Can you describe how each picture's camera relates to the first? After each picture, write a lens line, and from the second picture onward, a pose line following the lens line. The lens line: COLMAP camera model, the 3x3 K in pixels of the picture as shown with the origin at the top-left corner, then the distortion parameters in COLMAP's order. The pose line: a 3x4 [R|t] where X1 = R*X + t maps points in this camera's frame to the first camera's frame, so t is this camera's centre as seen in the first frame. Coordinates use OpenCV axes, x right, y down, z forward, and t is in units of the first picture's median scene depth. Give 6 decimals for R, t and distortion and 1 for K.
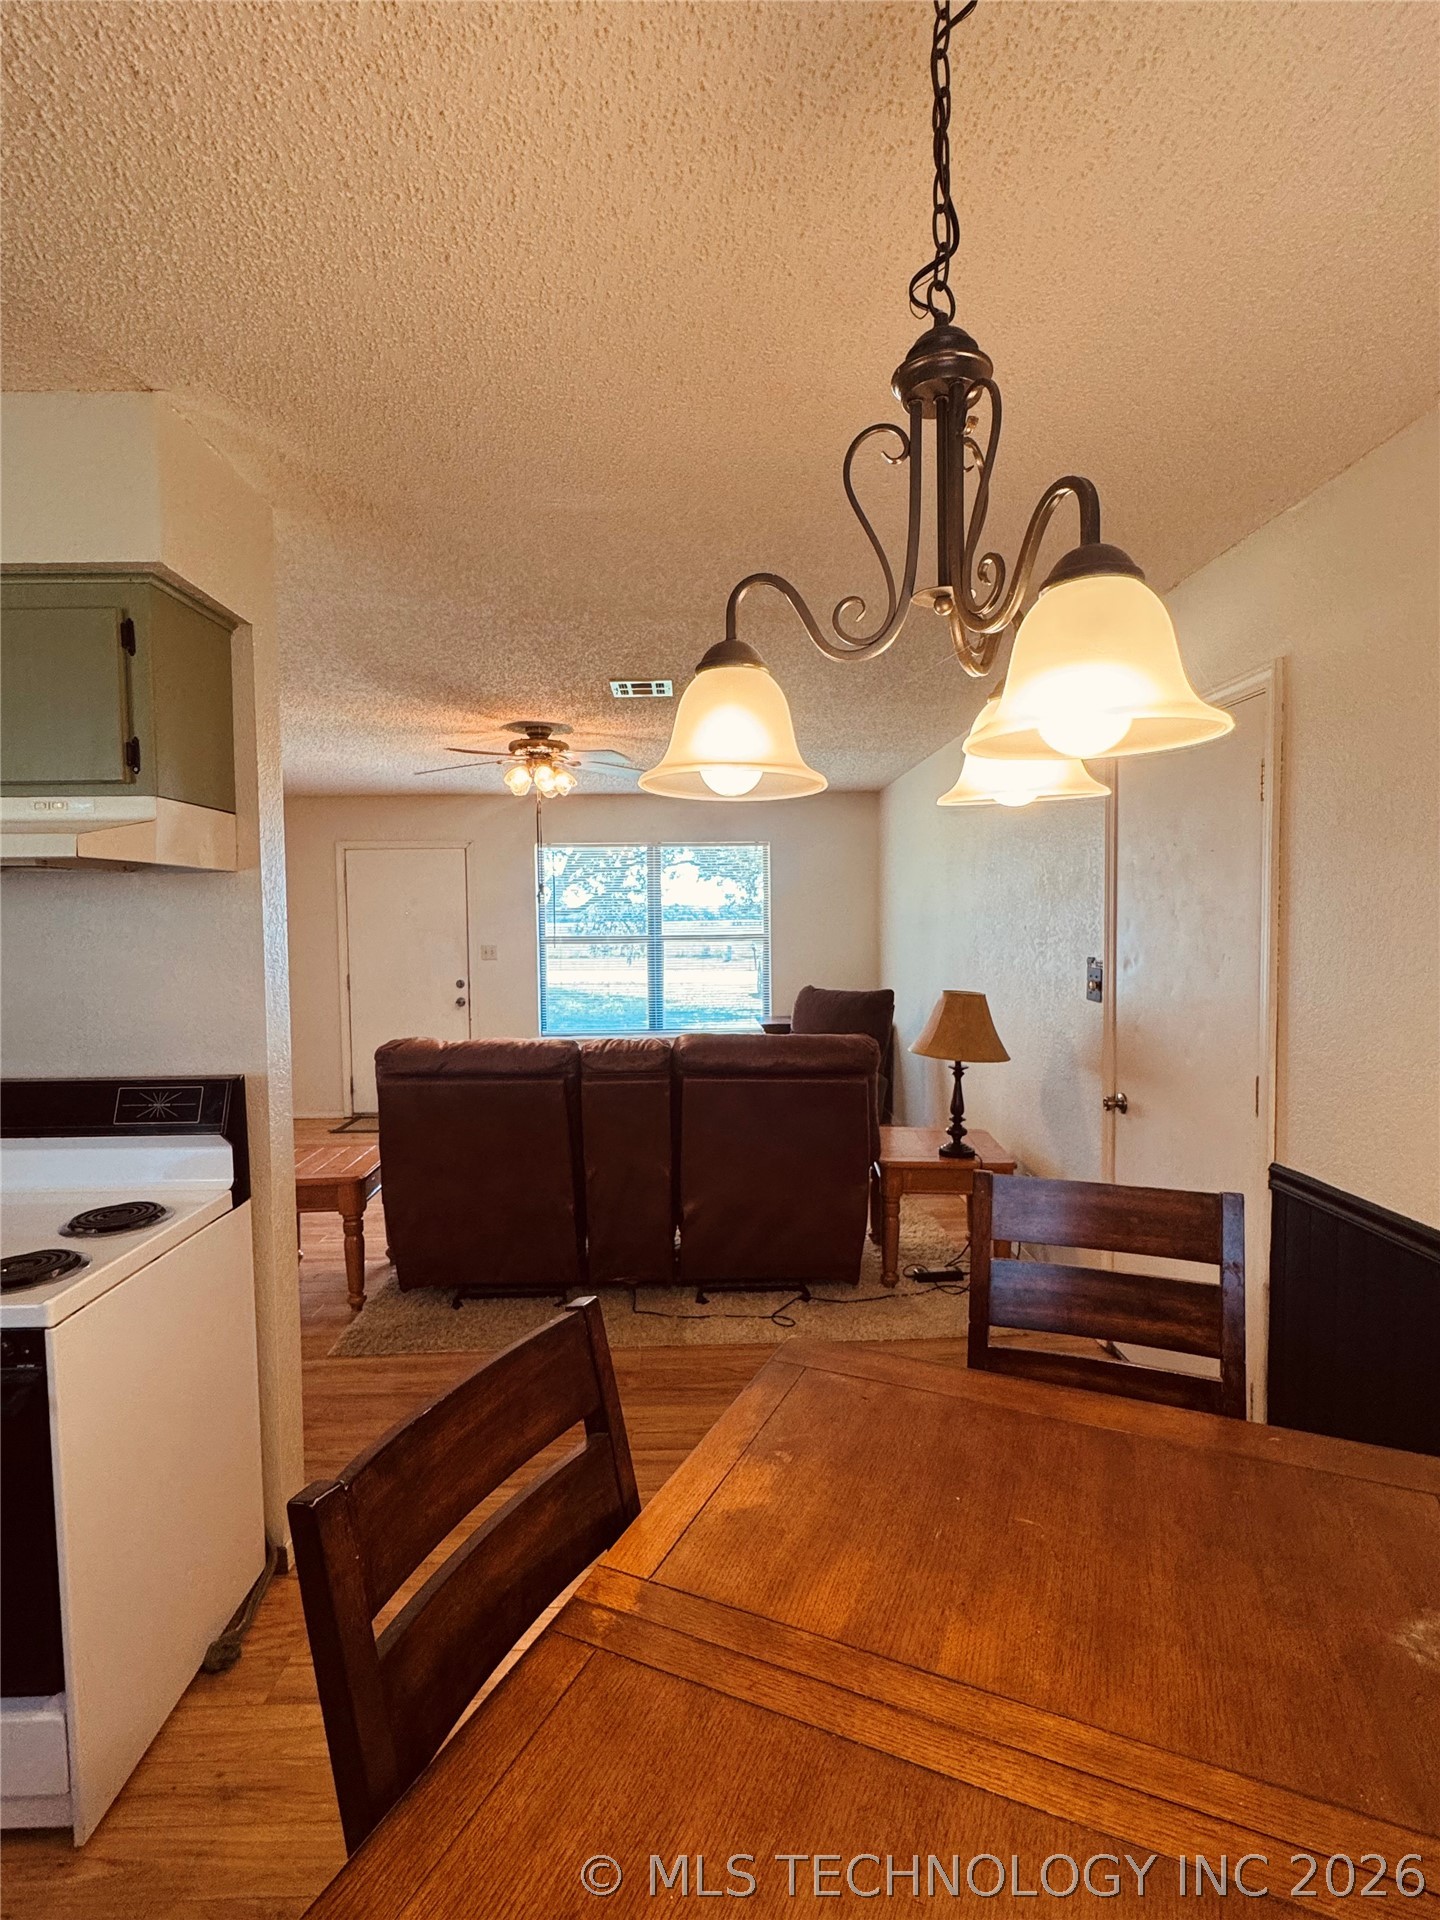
lens RADIAL K [[949.1, 0, 714.9], [0, 949.1, 963.5], [0, 0, 1]] dist [0.017340, 0.000287]
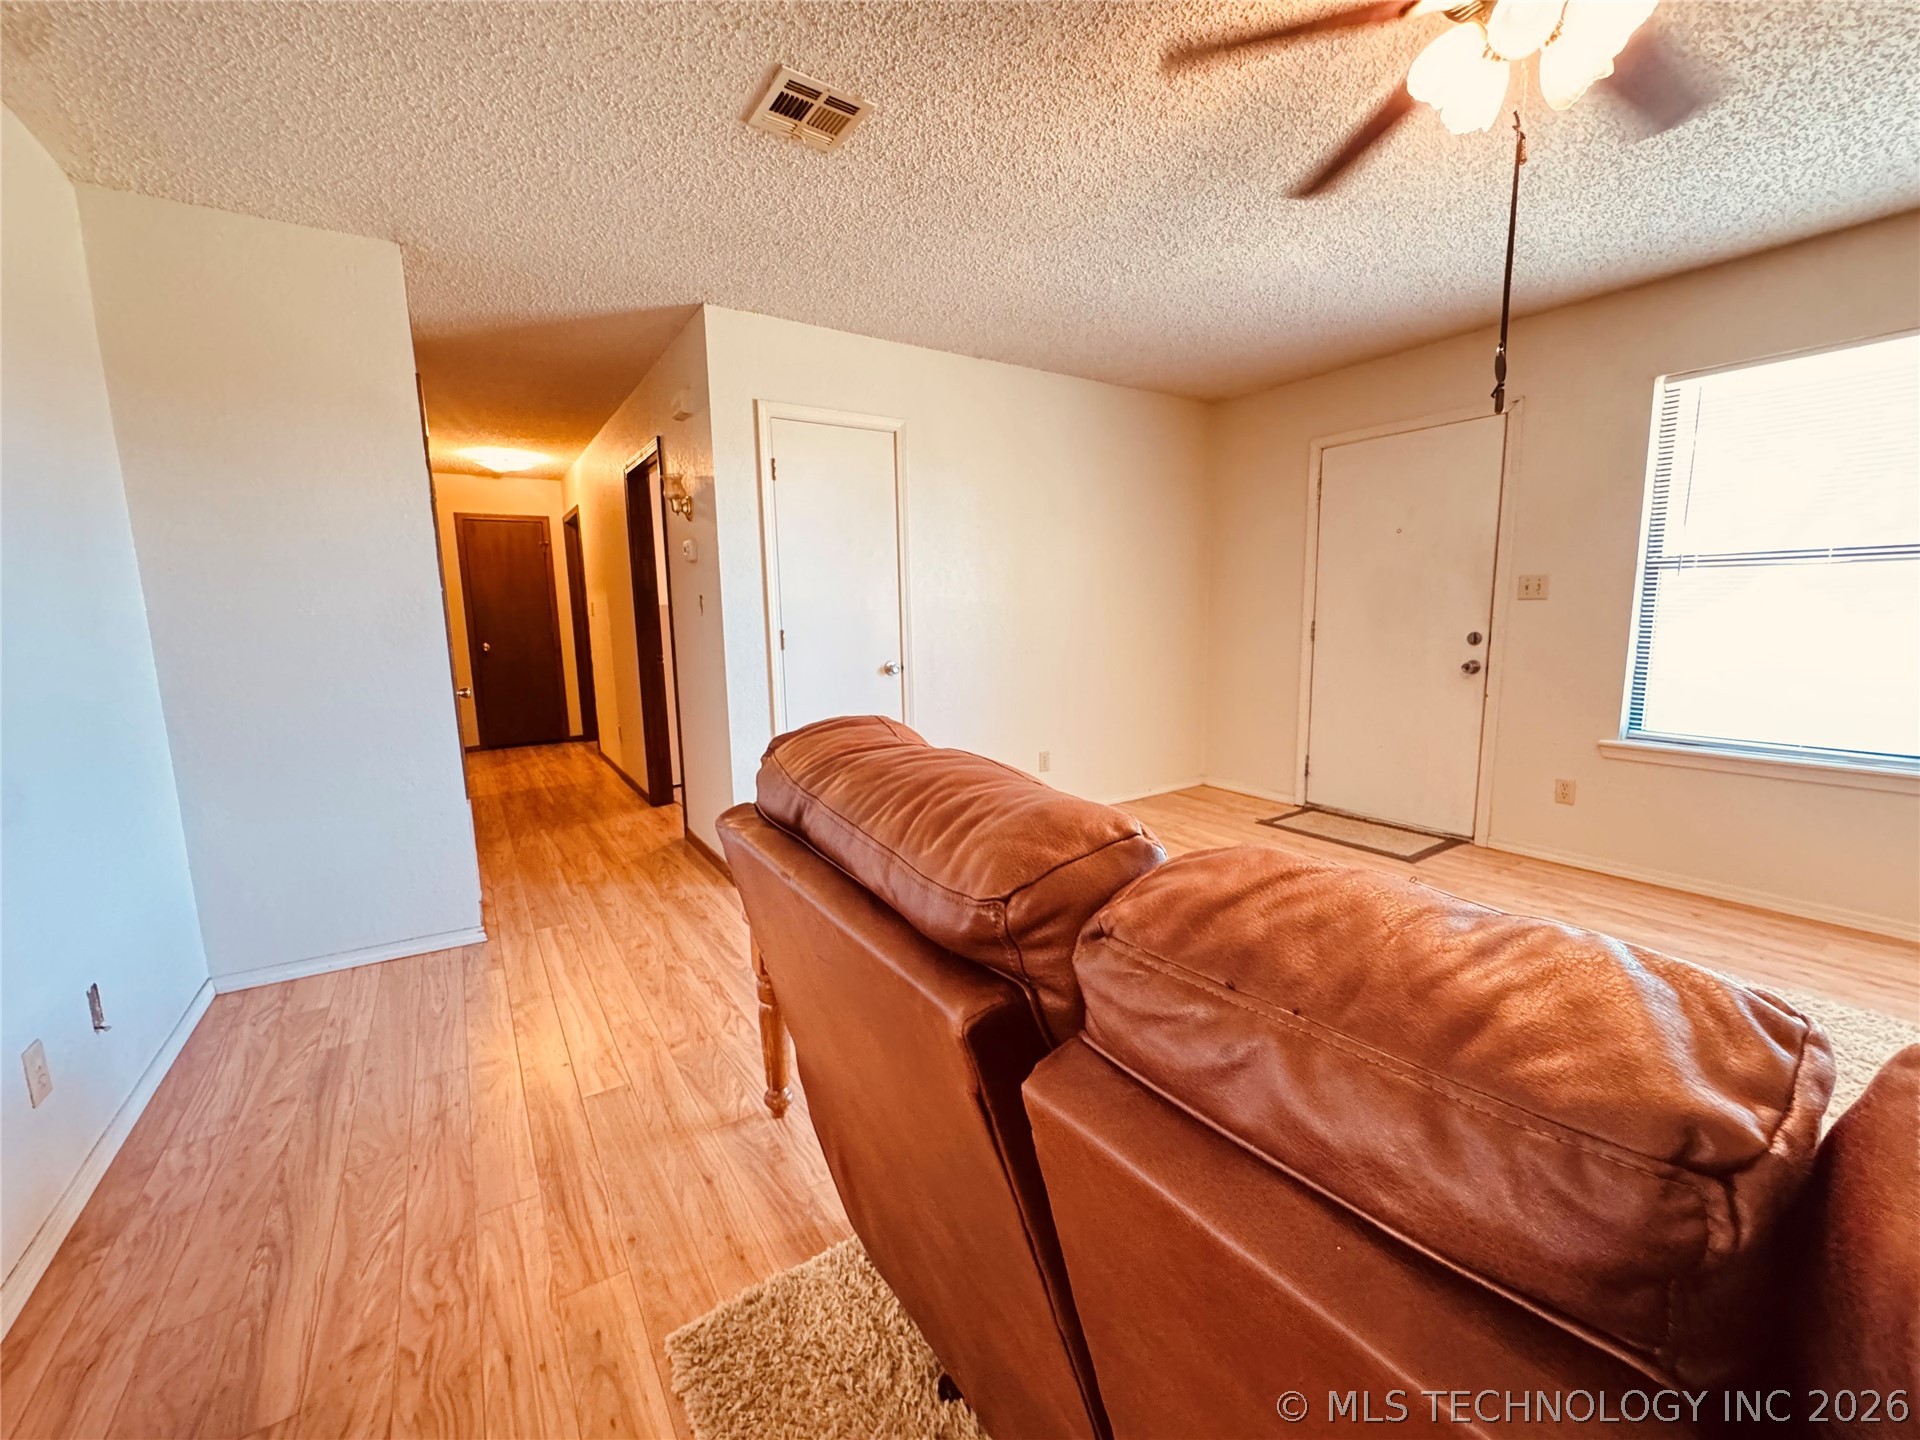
lens RADIAL K [[768.1, 0, 960.0], [0, 768.1, 722.7], [0, 0, 1]] dist [-0.002690, 0.000535]
pose [[0.524111, 0.128838, -0.841848, -0.010317], [-0.032769, 0.990810, 0.131234, 0.021233], [0.851019, -0.041195, 0.523517, 0.438742]]
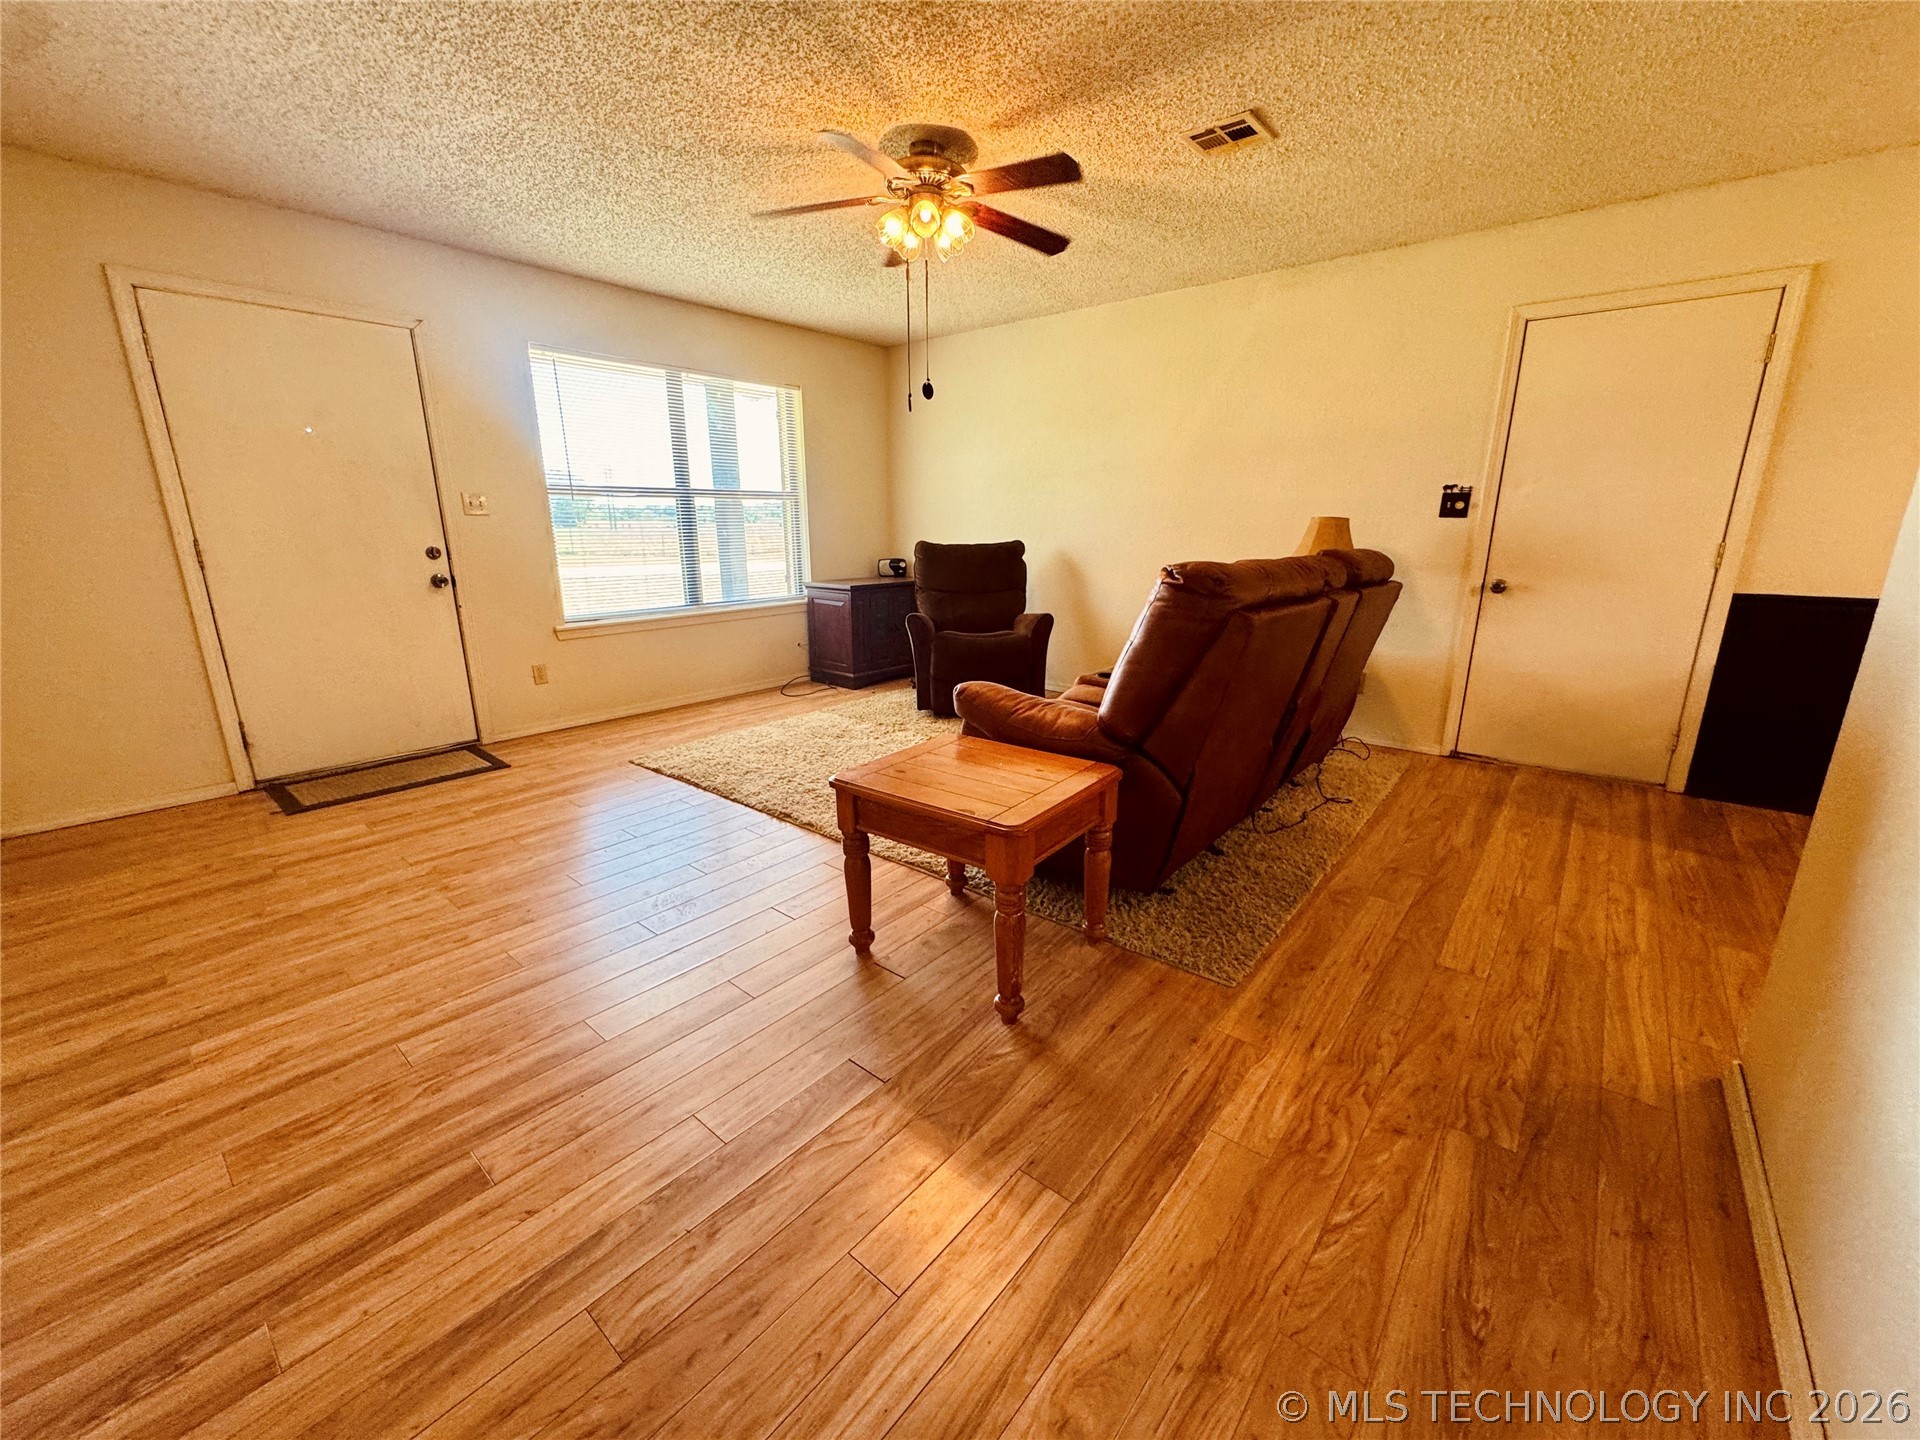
lens RADIAL K [[768.1, 0, 960.7], [0, 768.1, 720.7], [0, 0, 1]] dist [-0.002690, 0.000535]
pose [[0.667320, -0.176709, 0.723504, -0.427471], [0.033026, 0.977510, 0.208286, 0.036300], [-0.744039, -0.115099, 0.658148, 0.370893]]
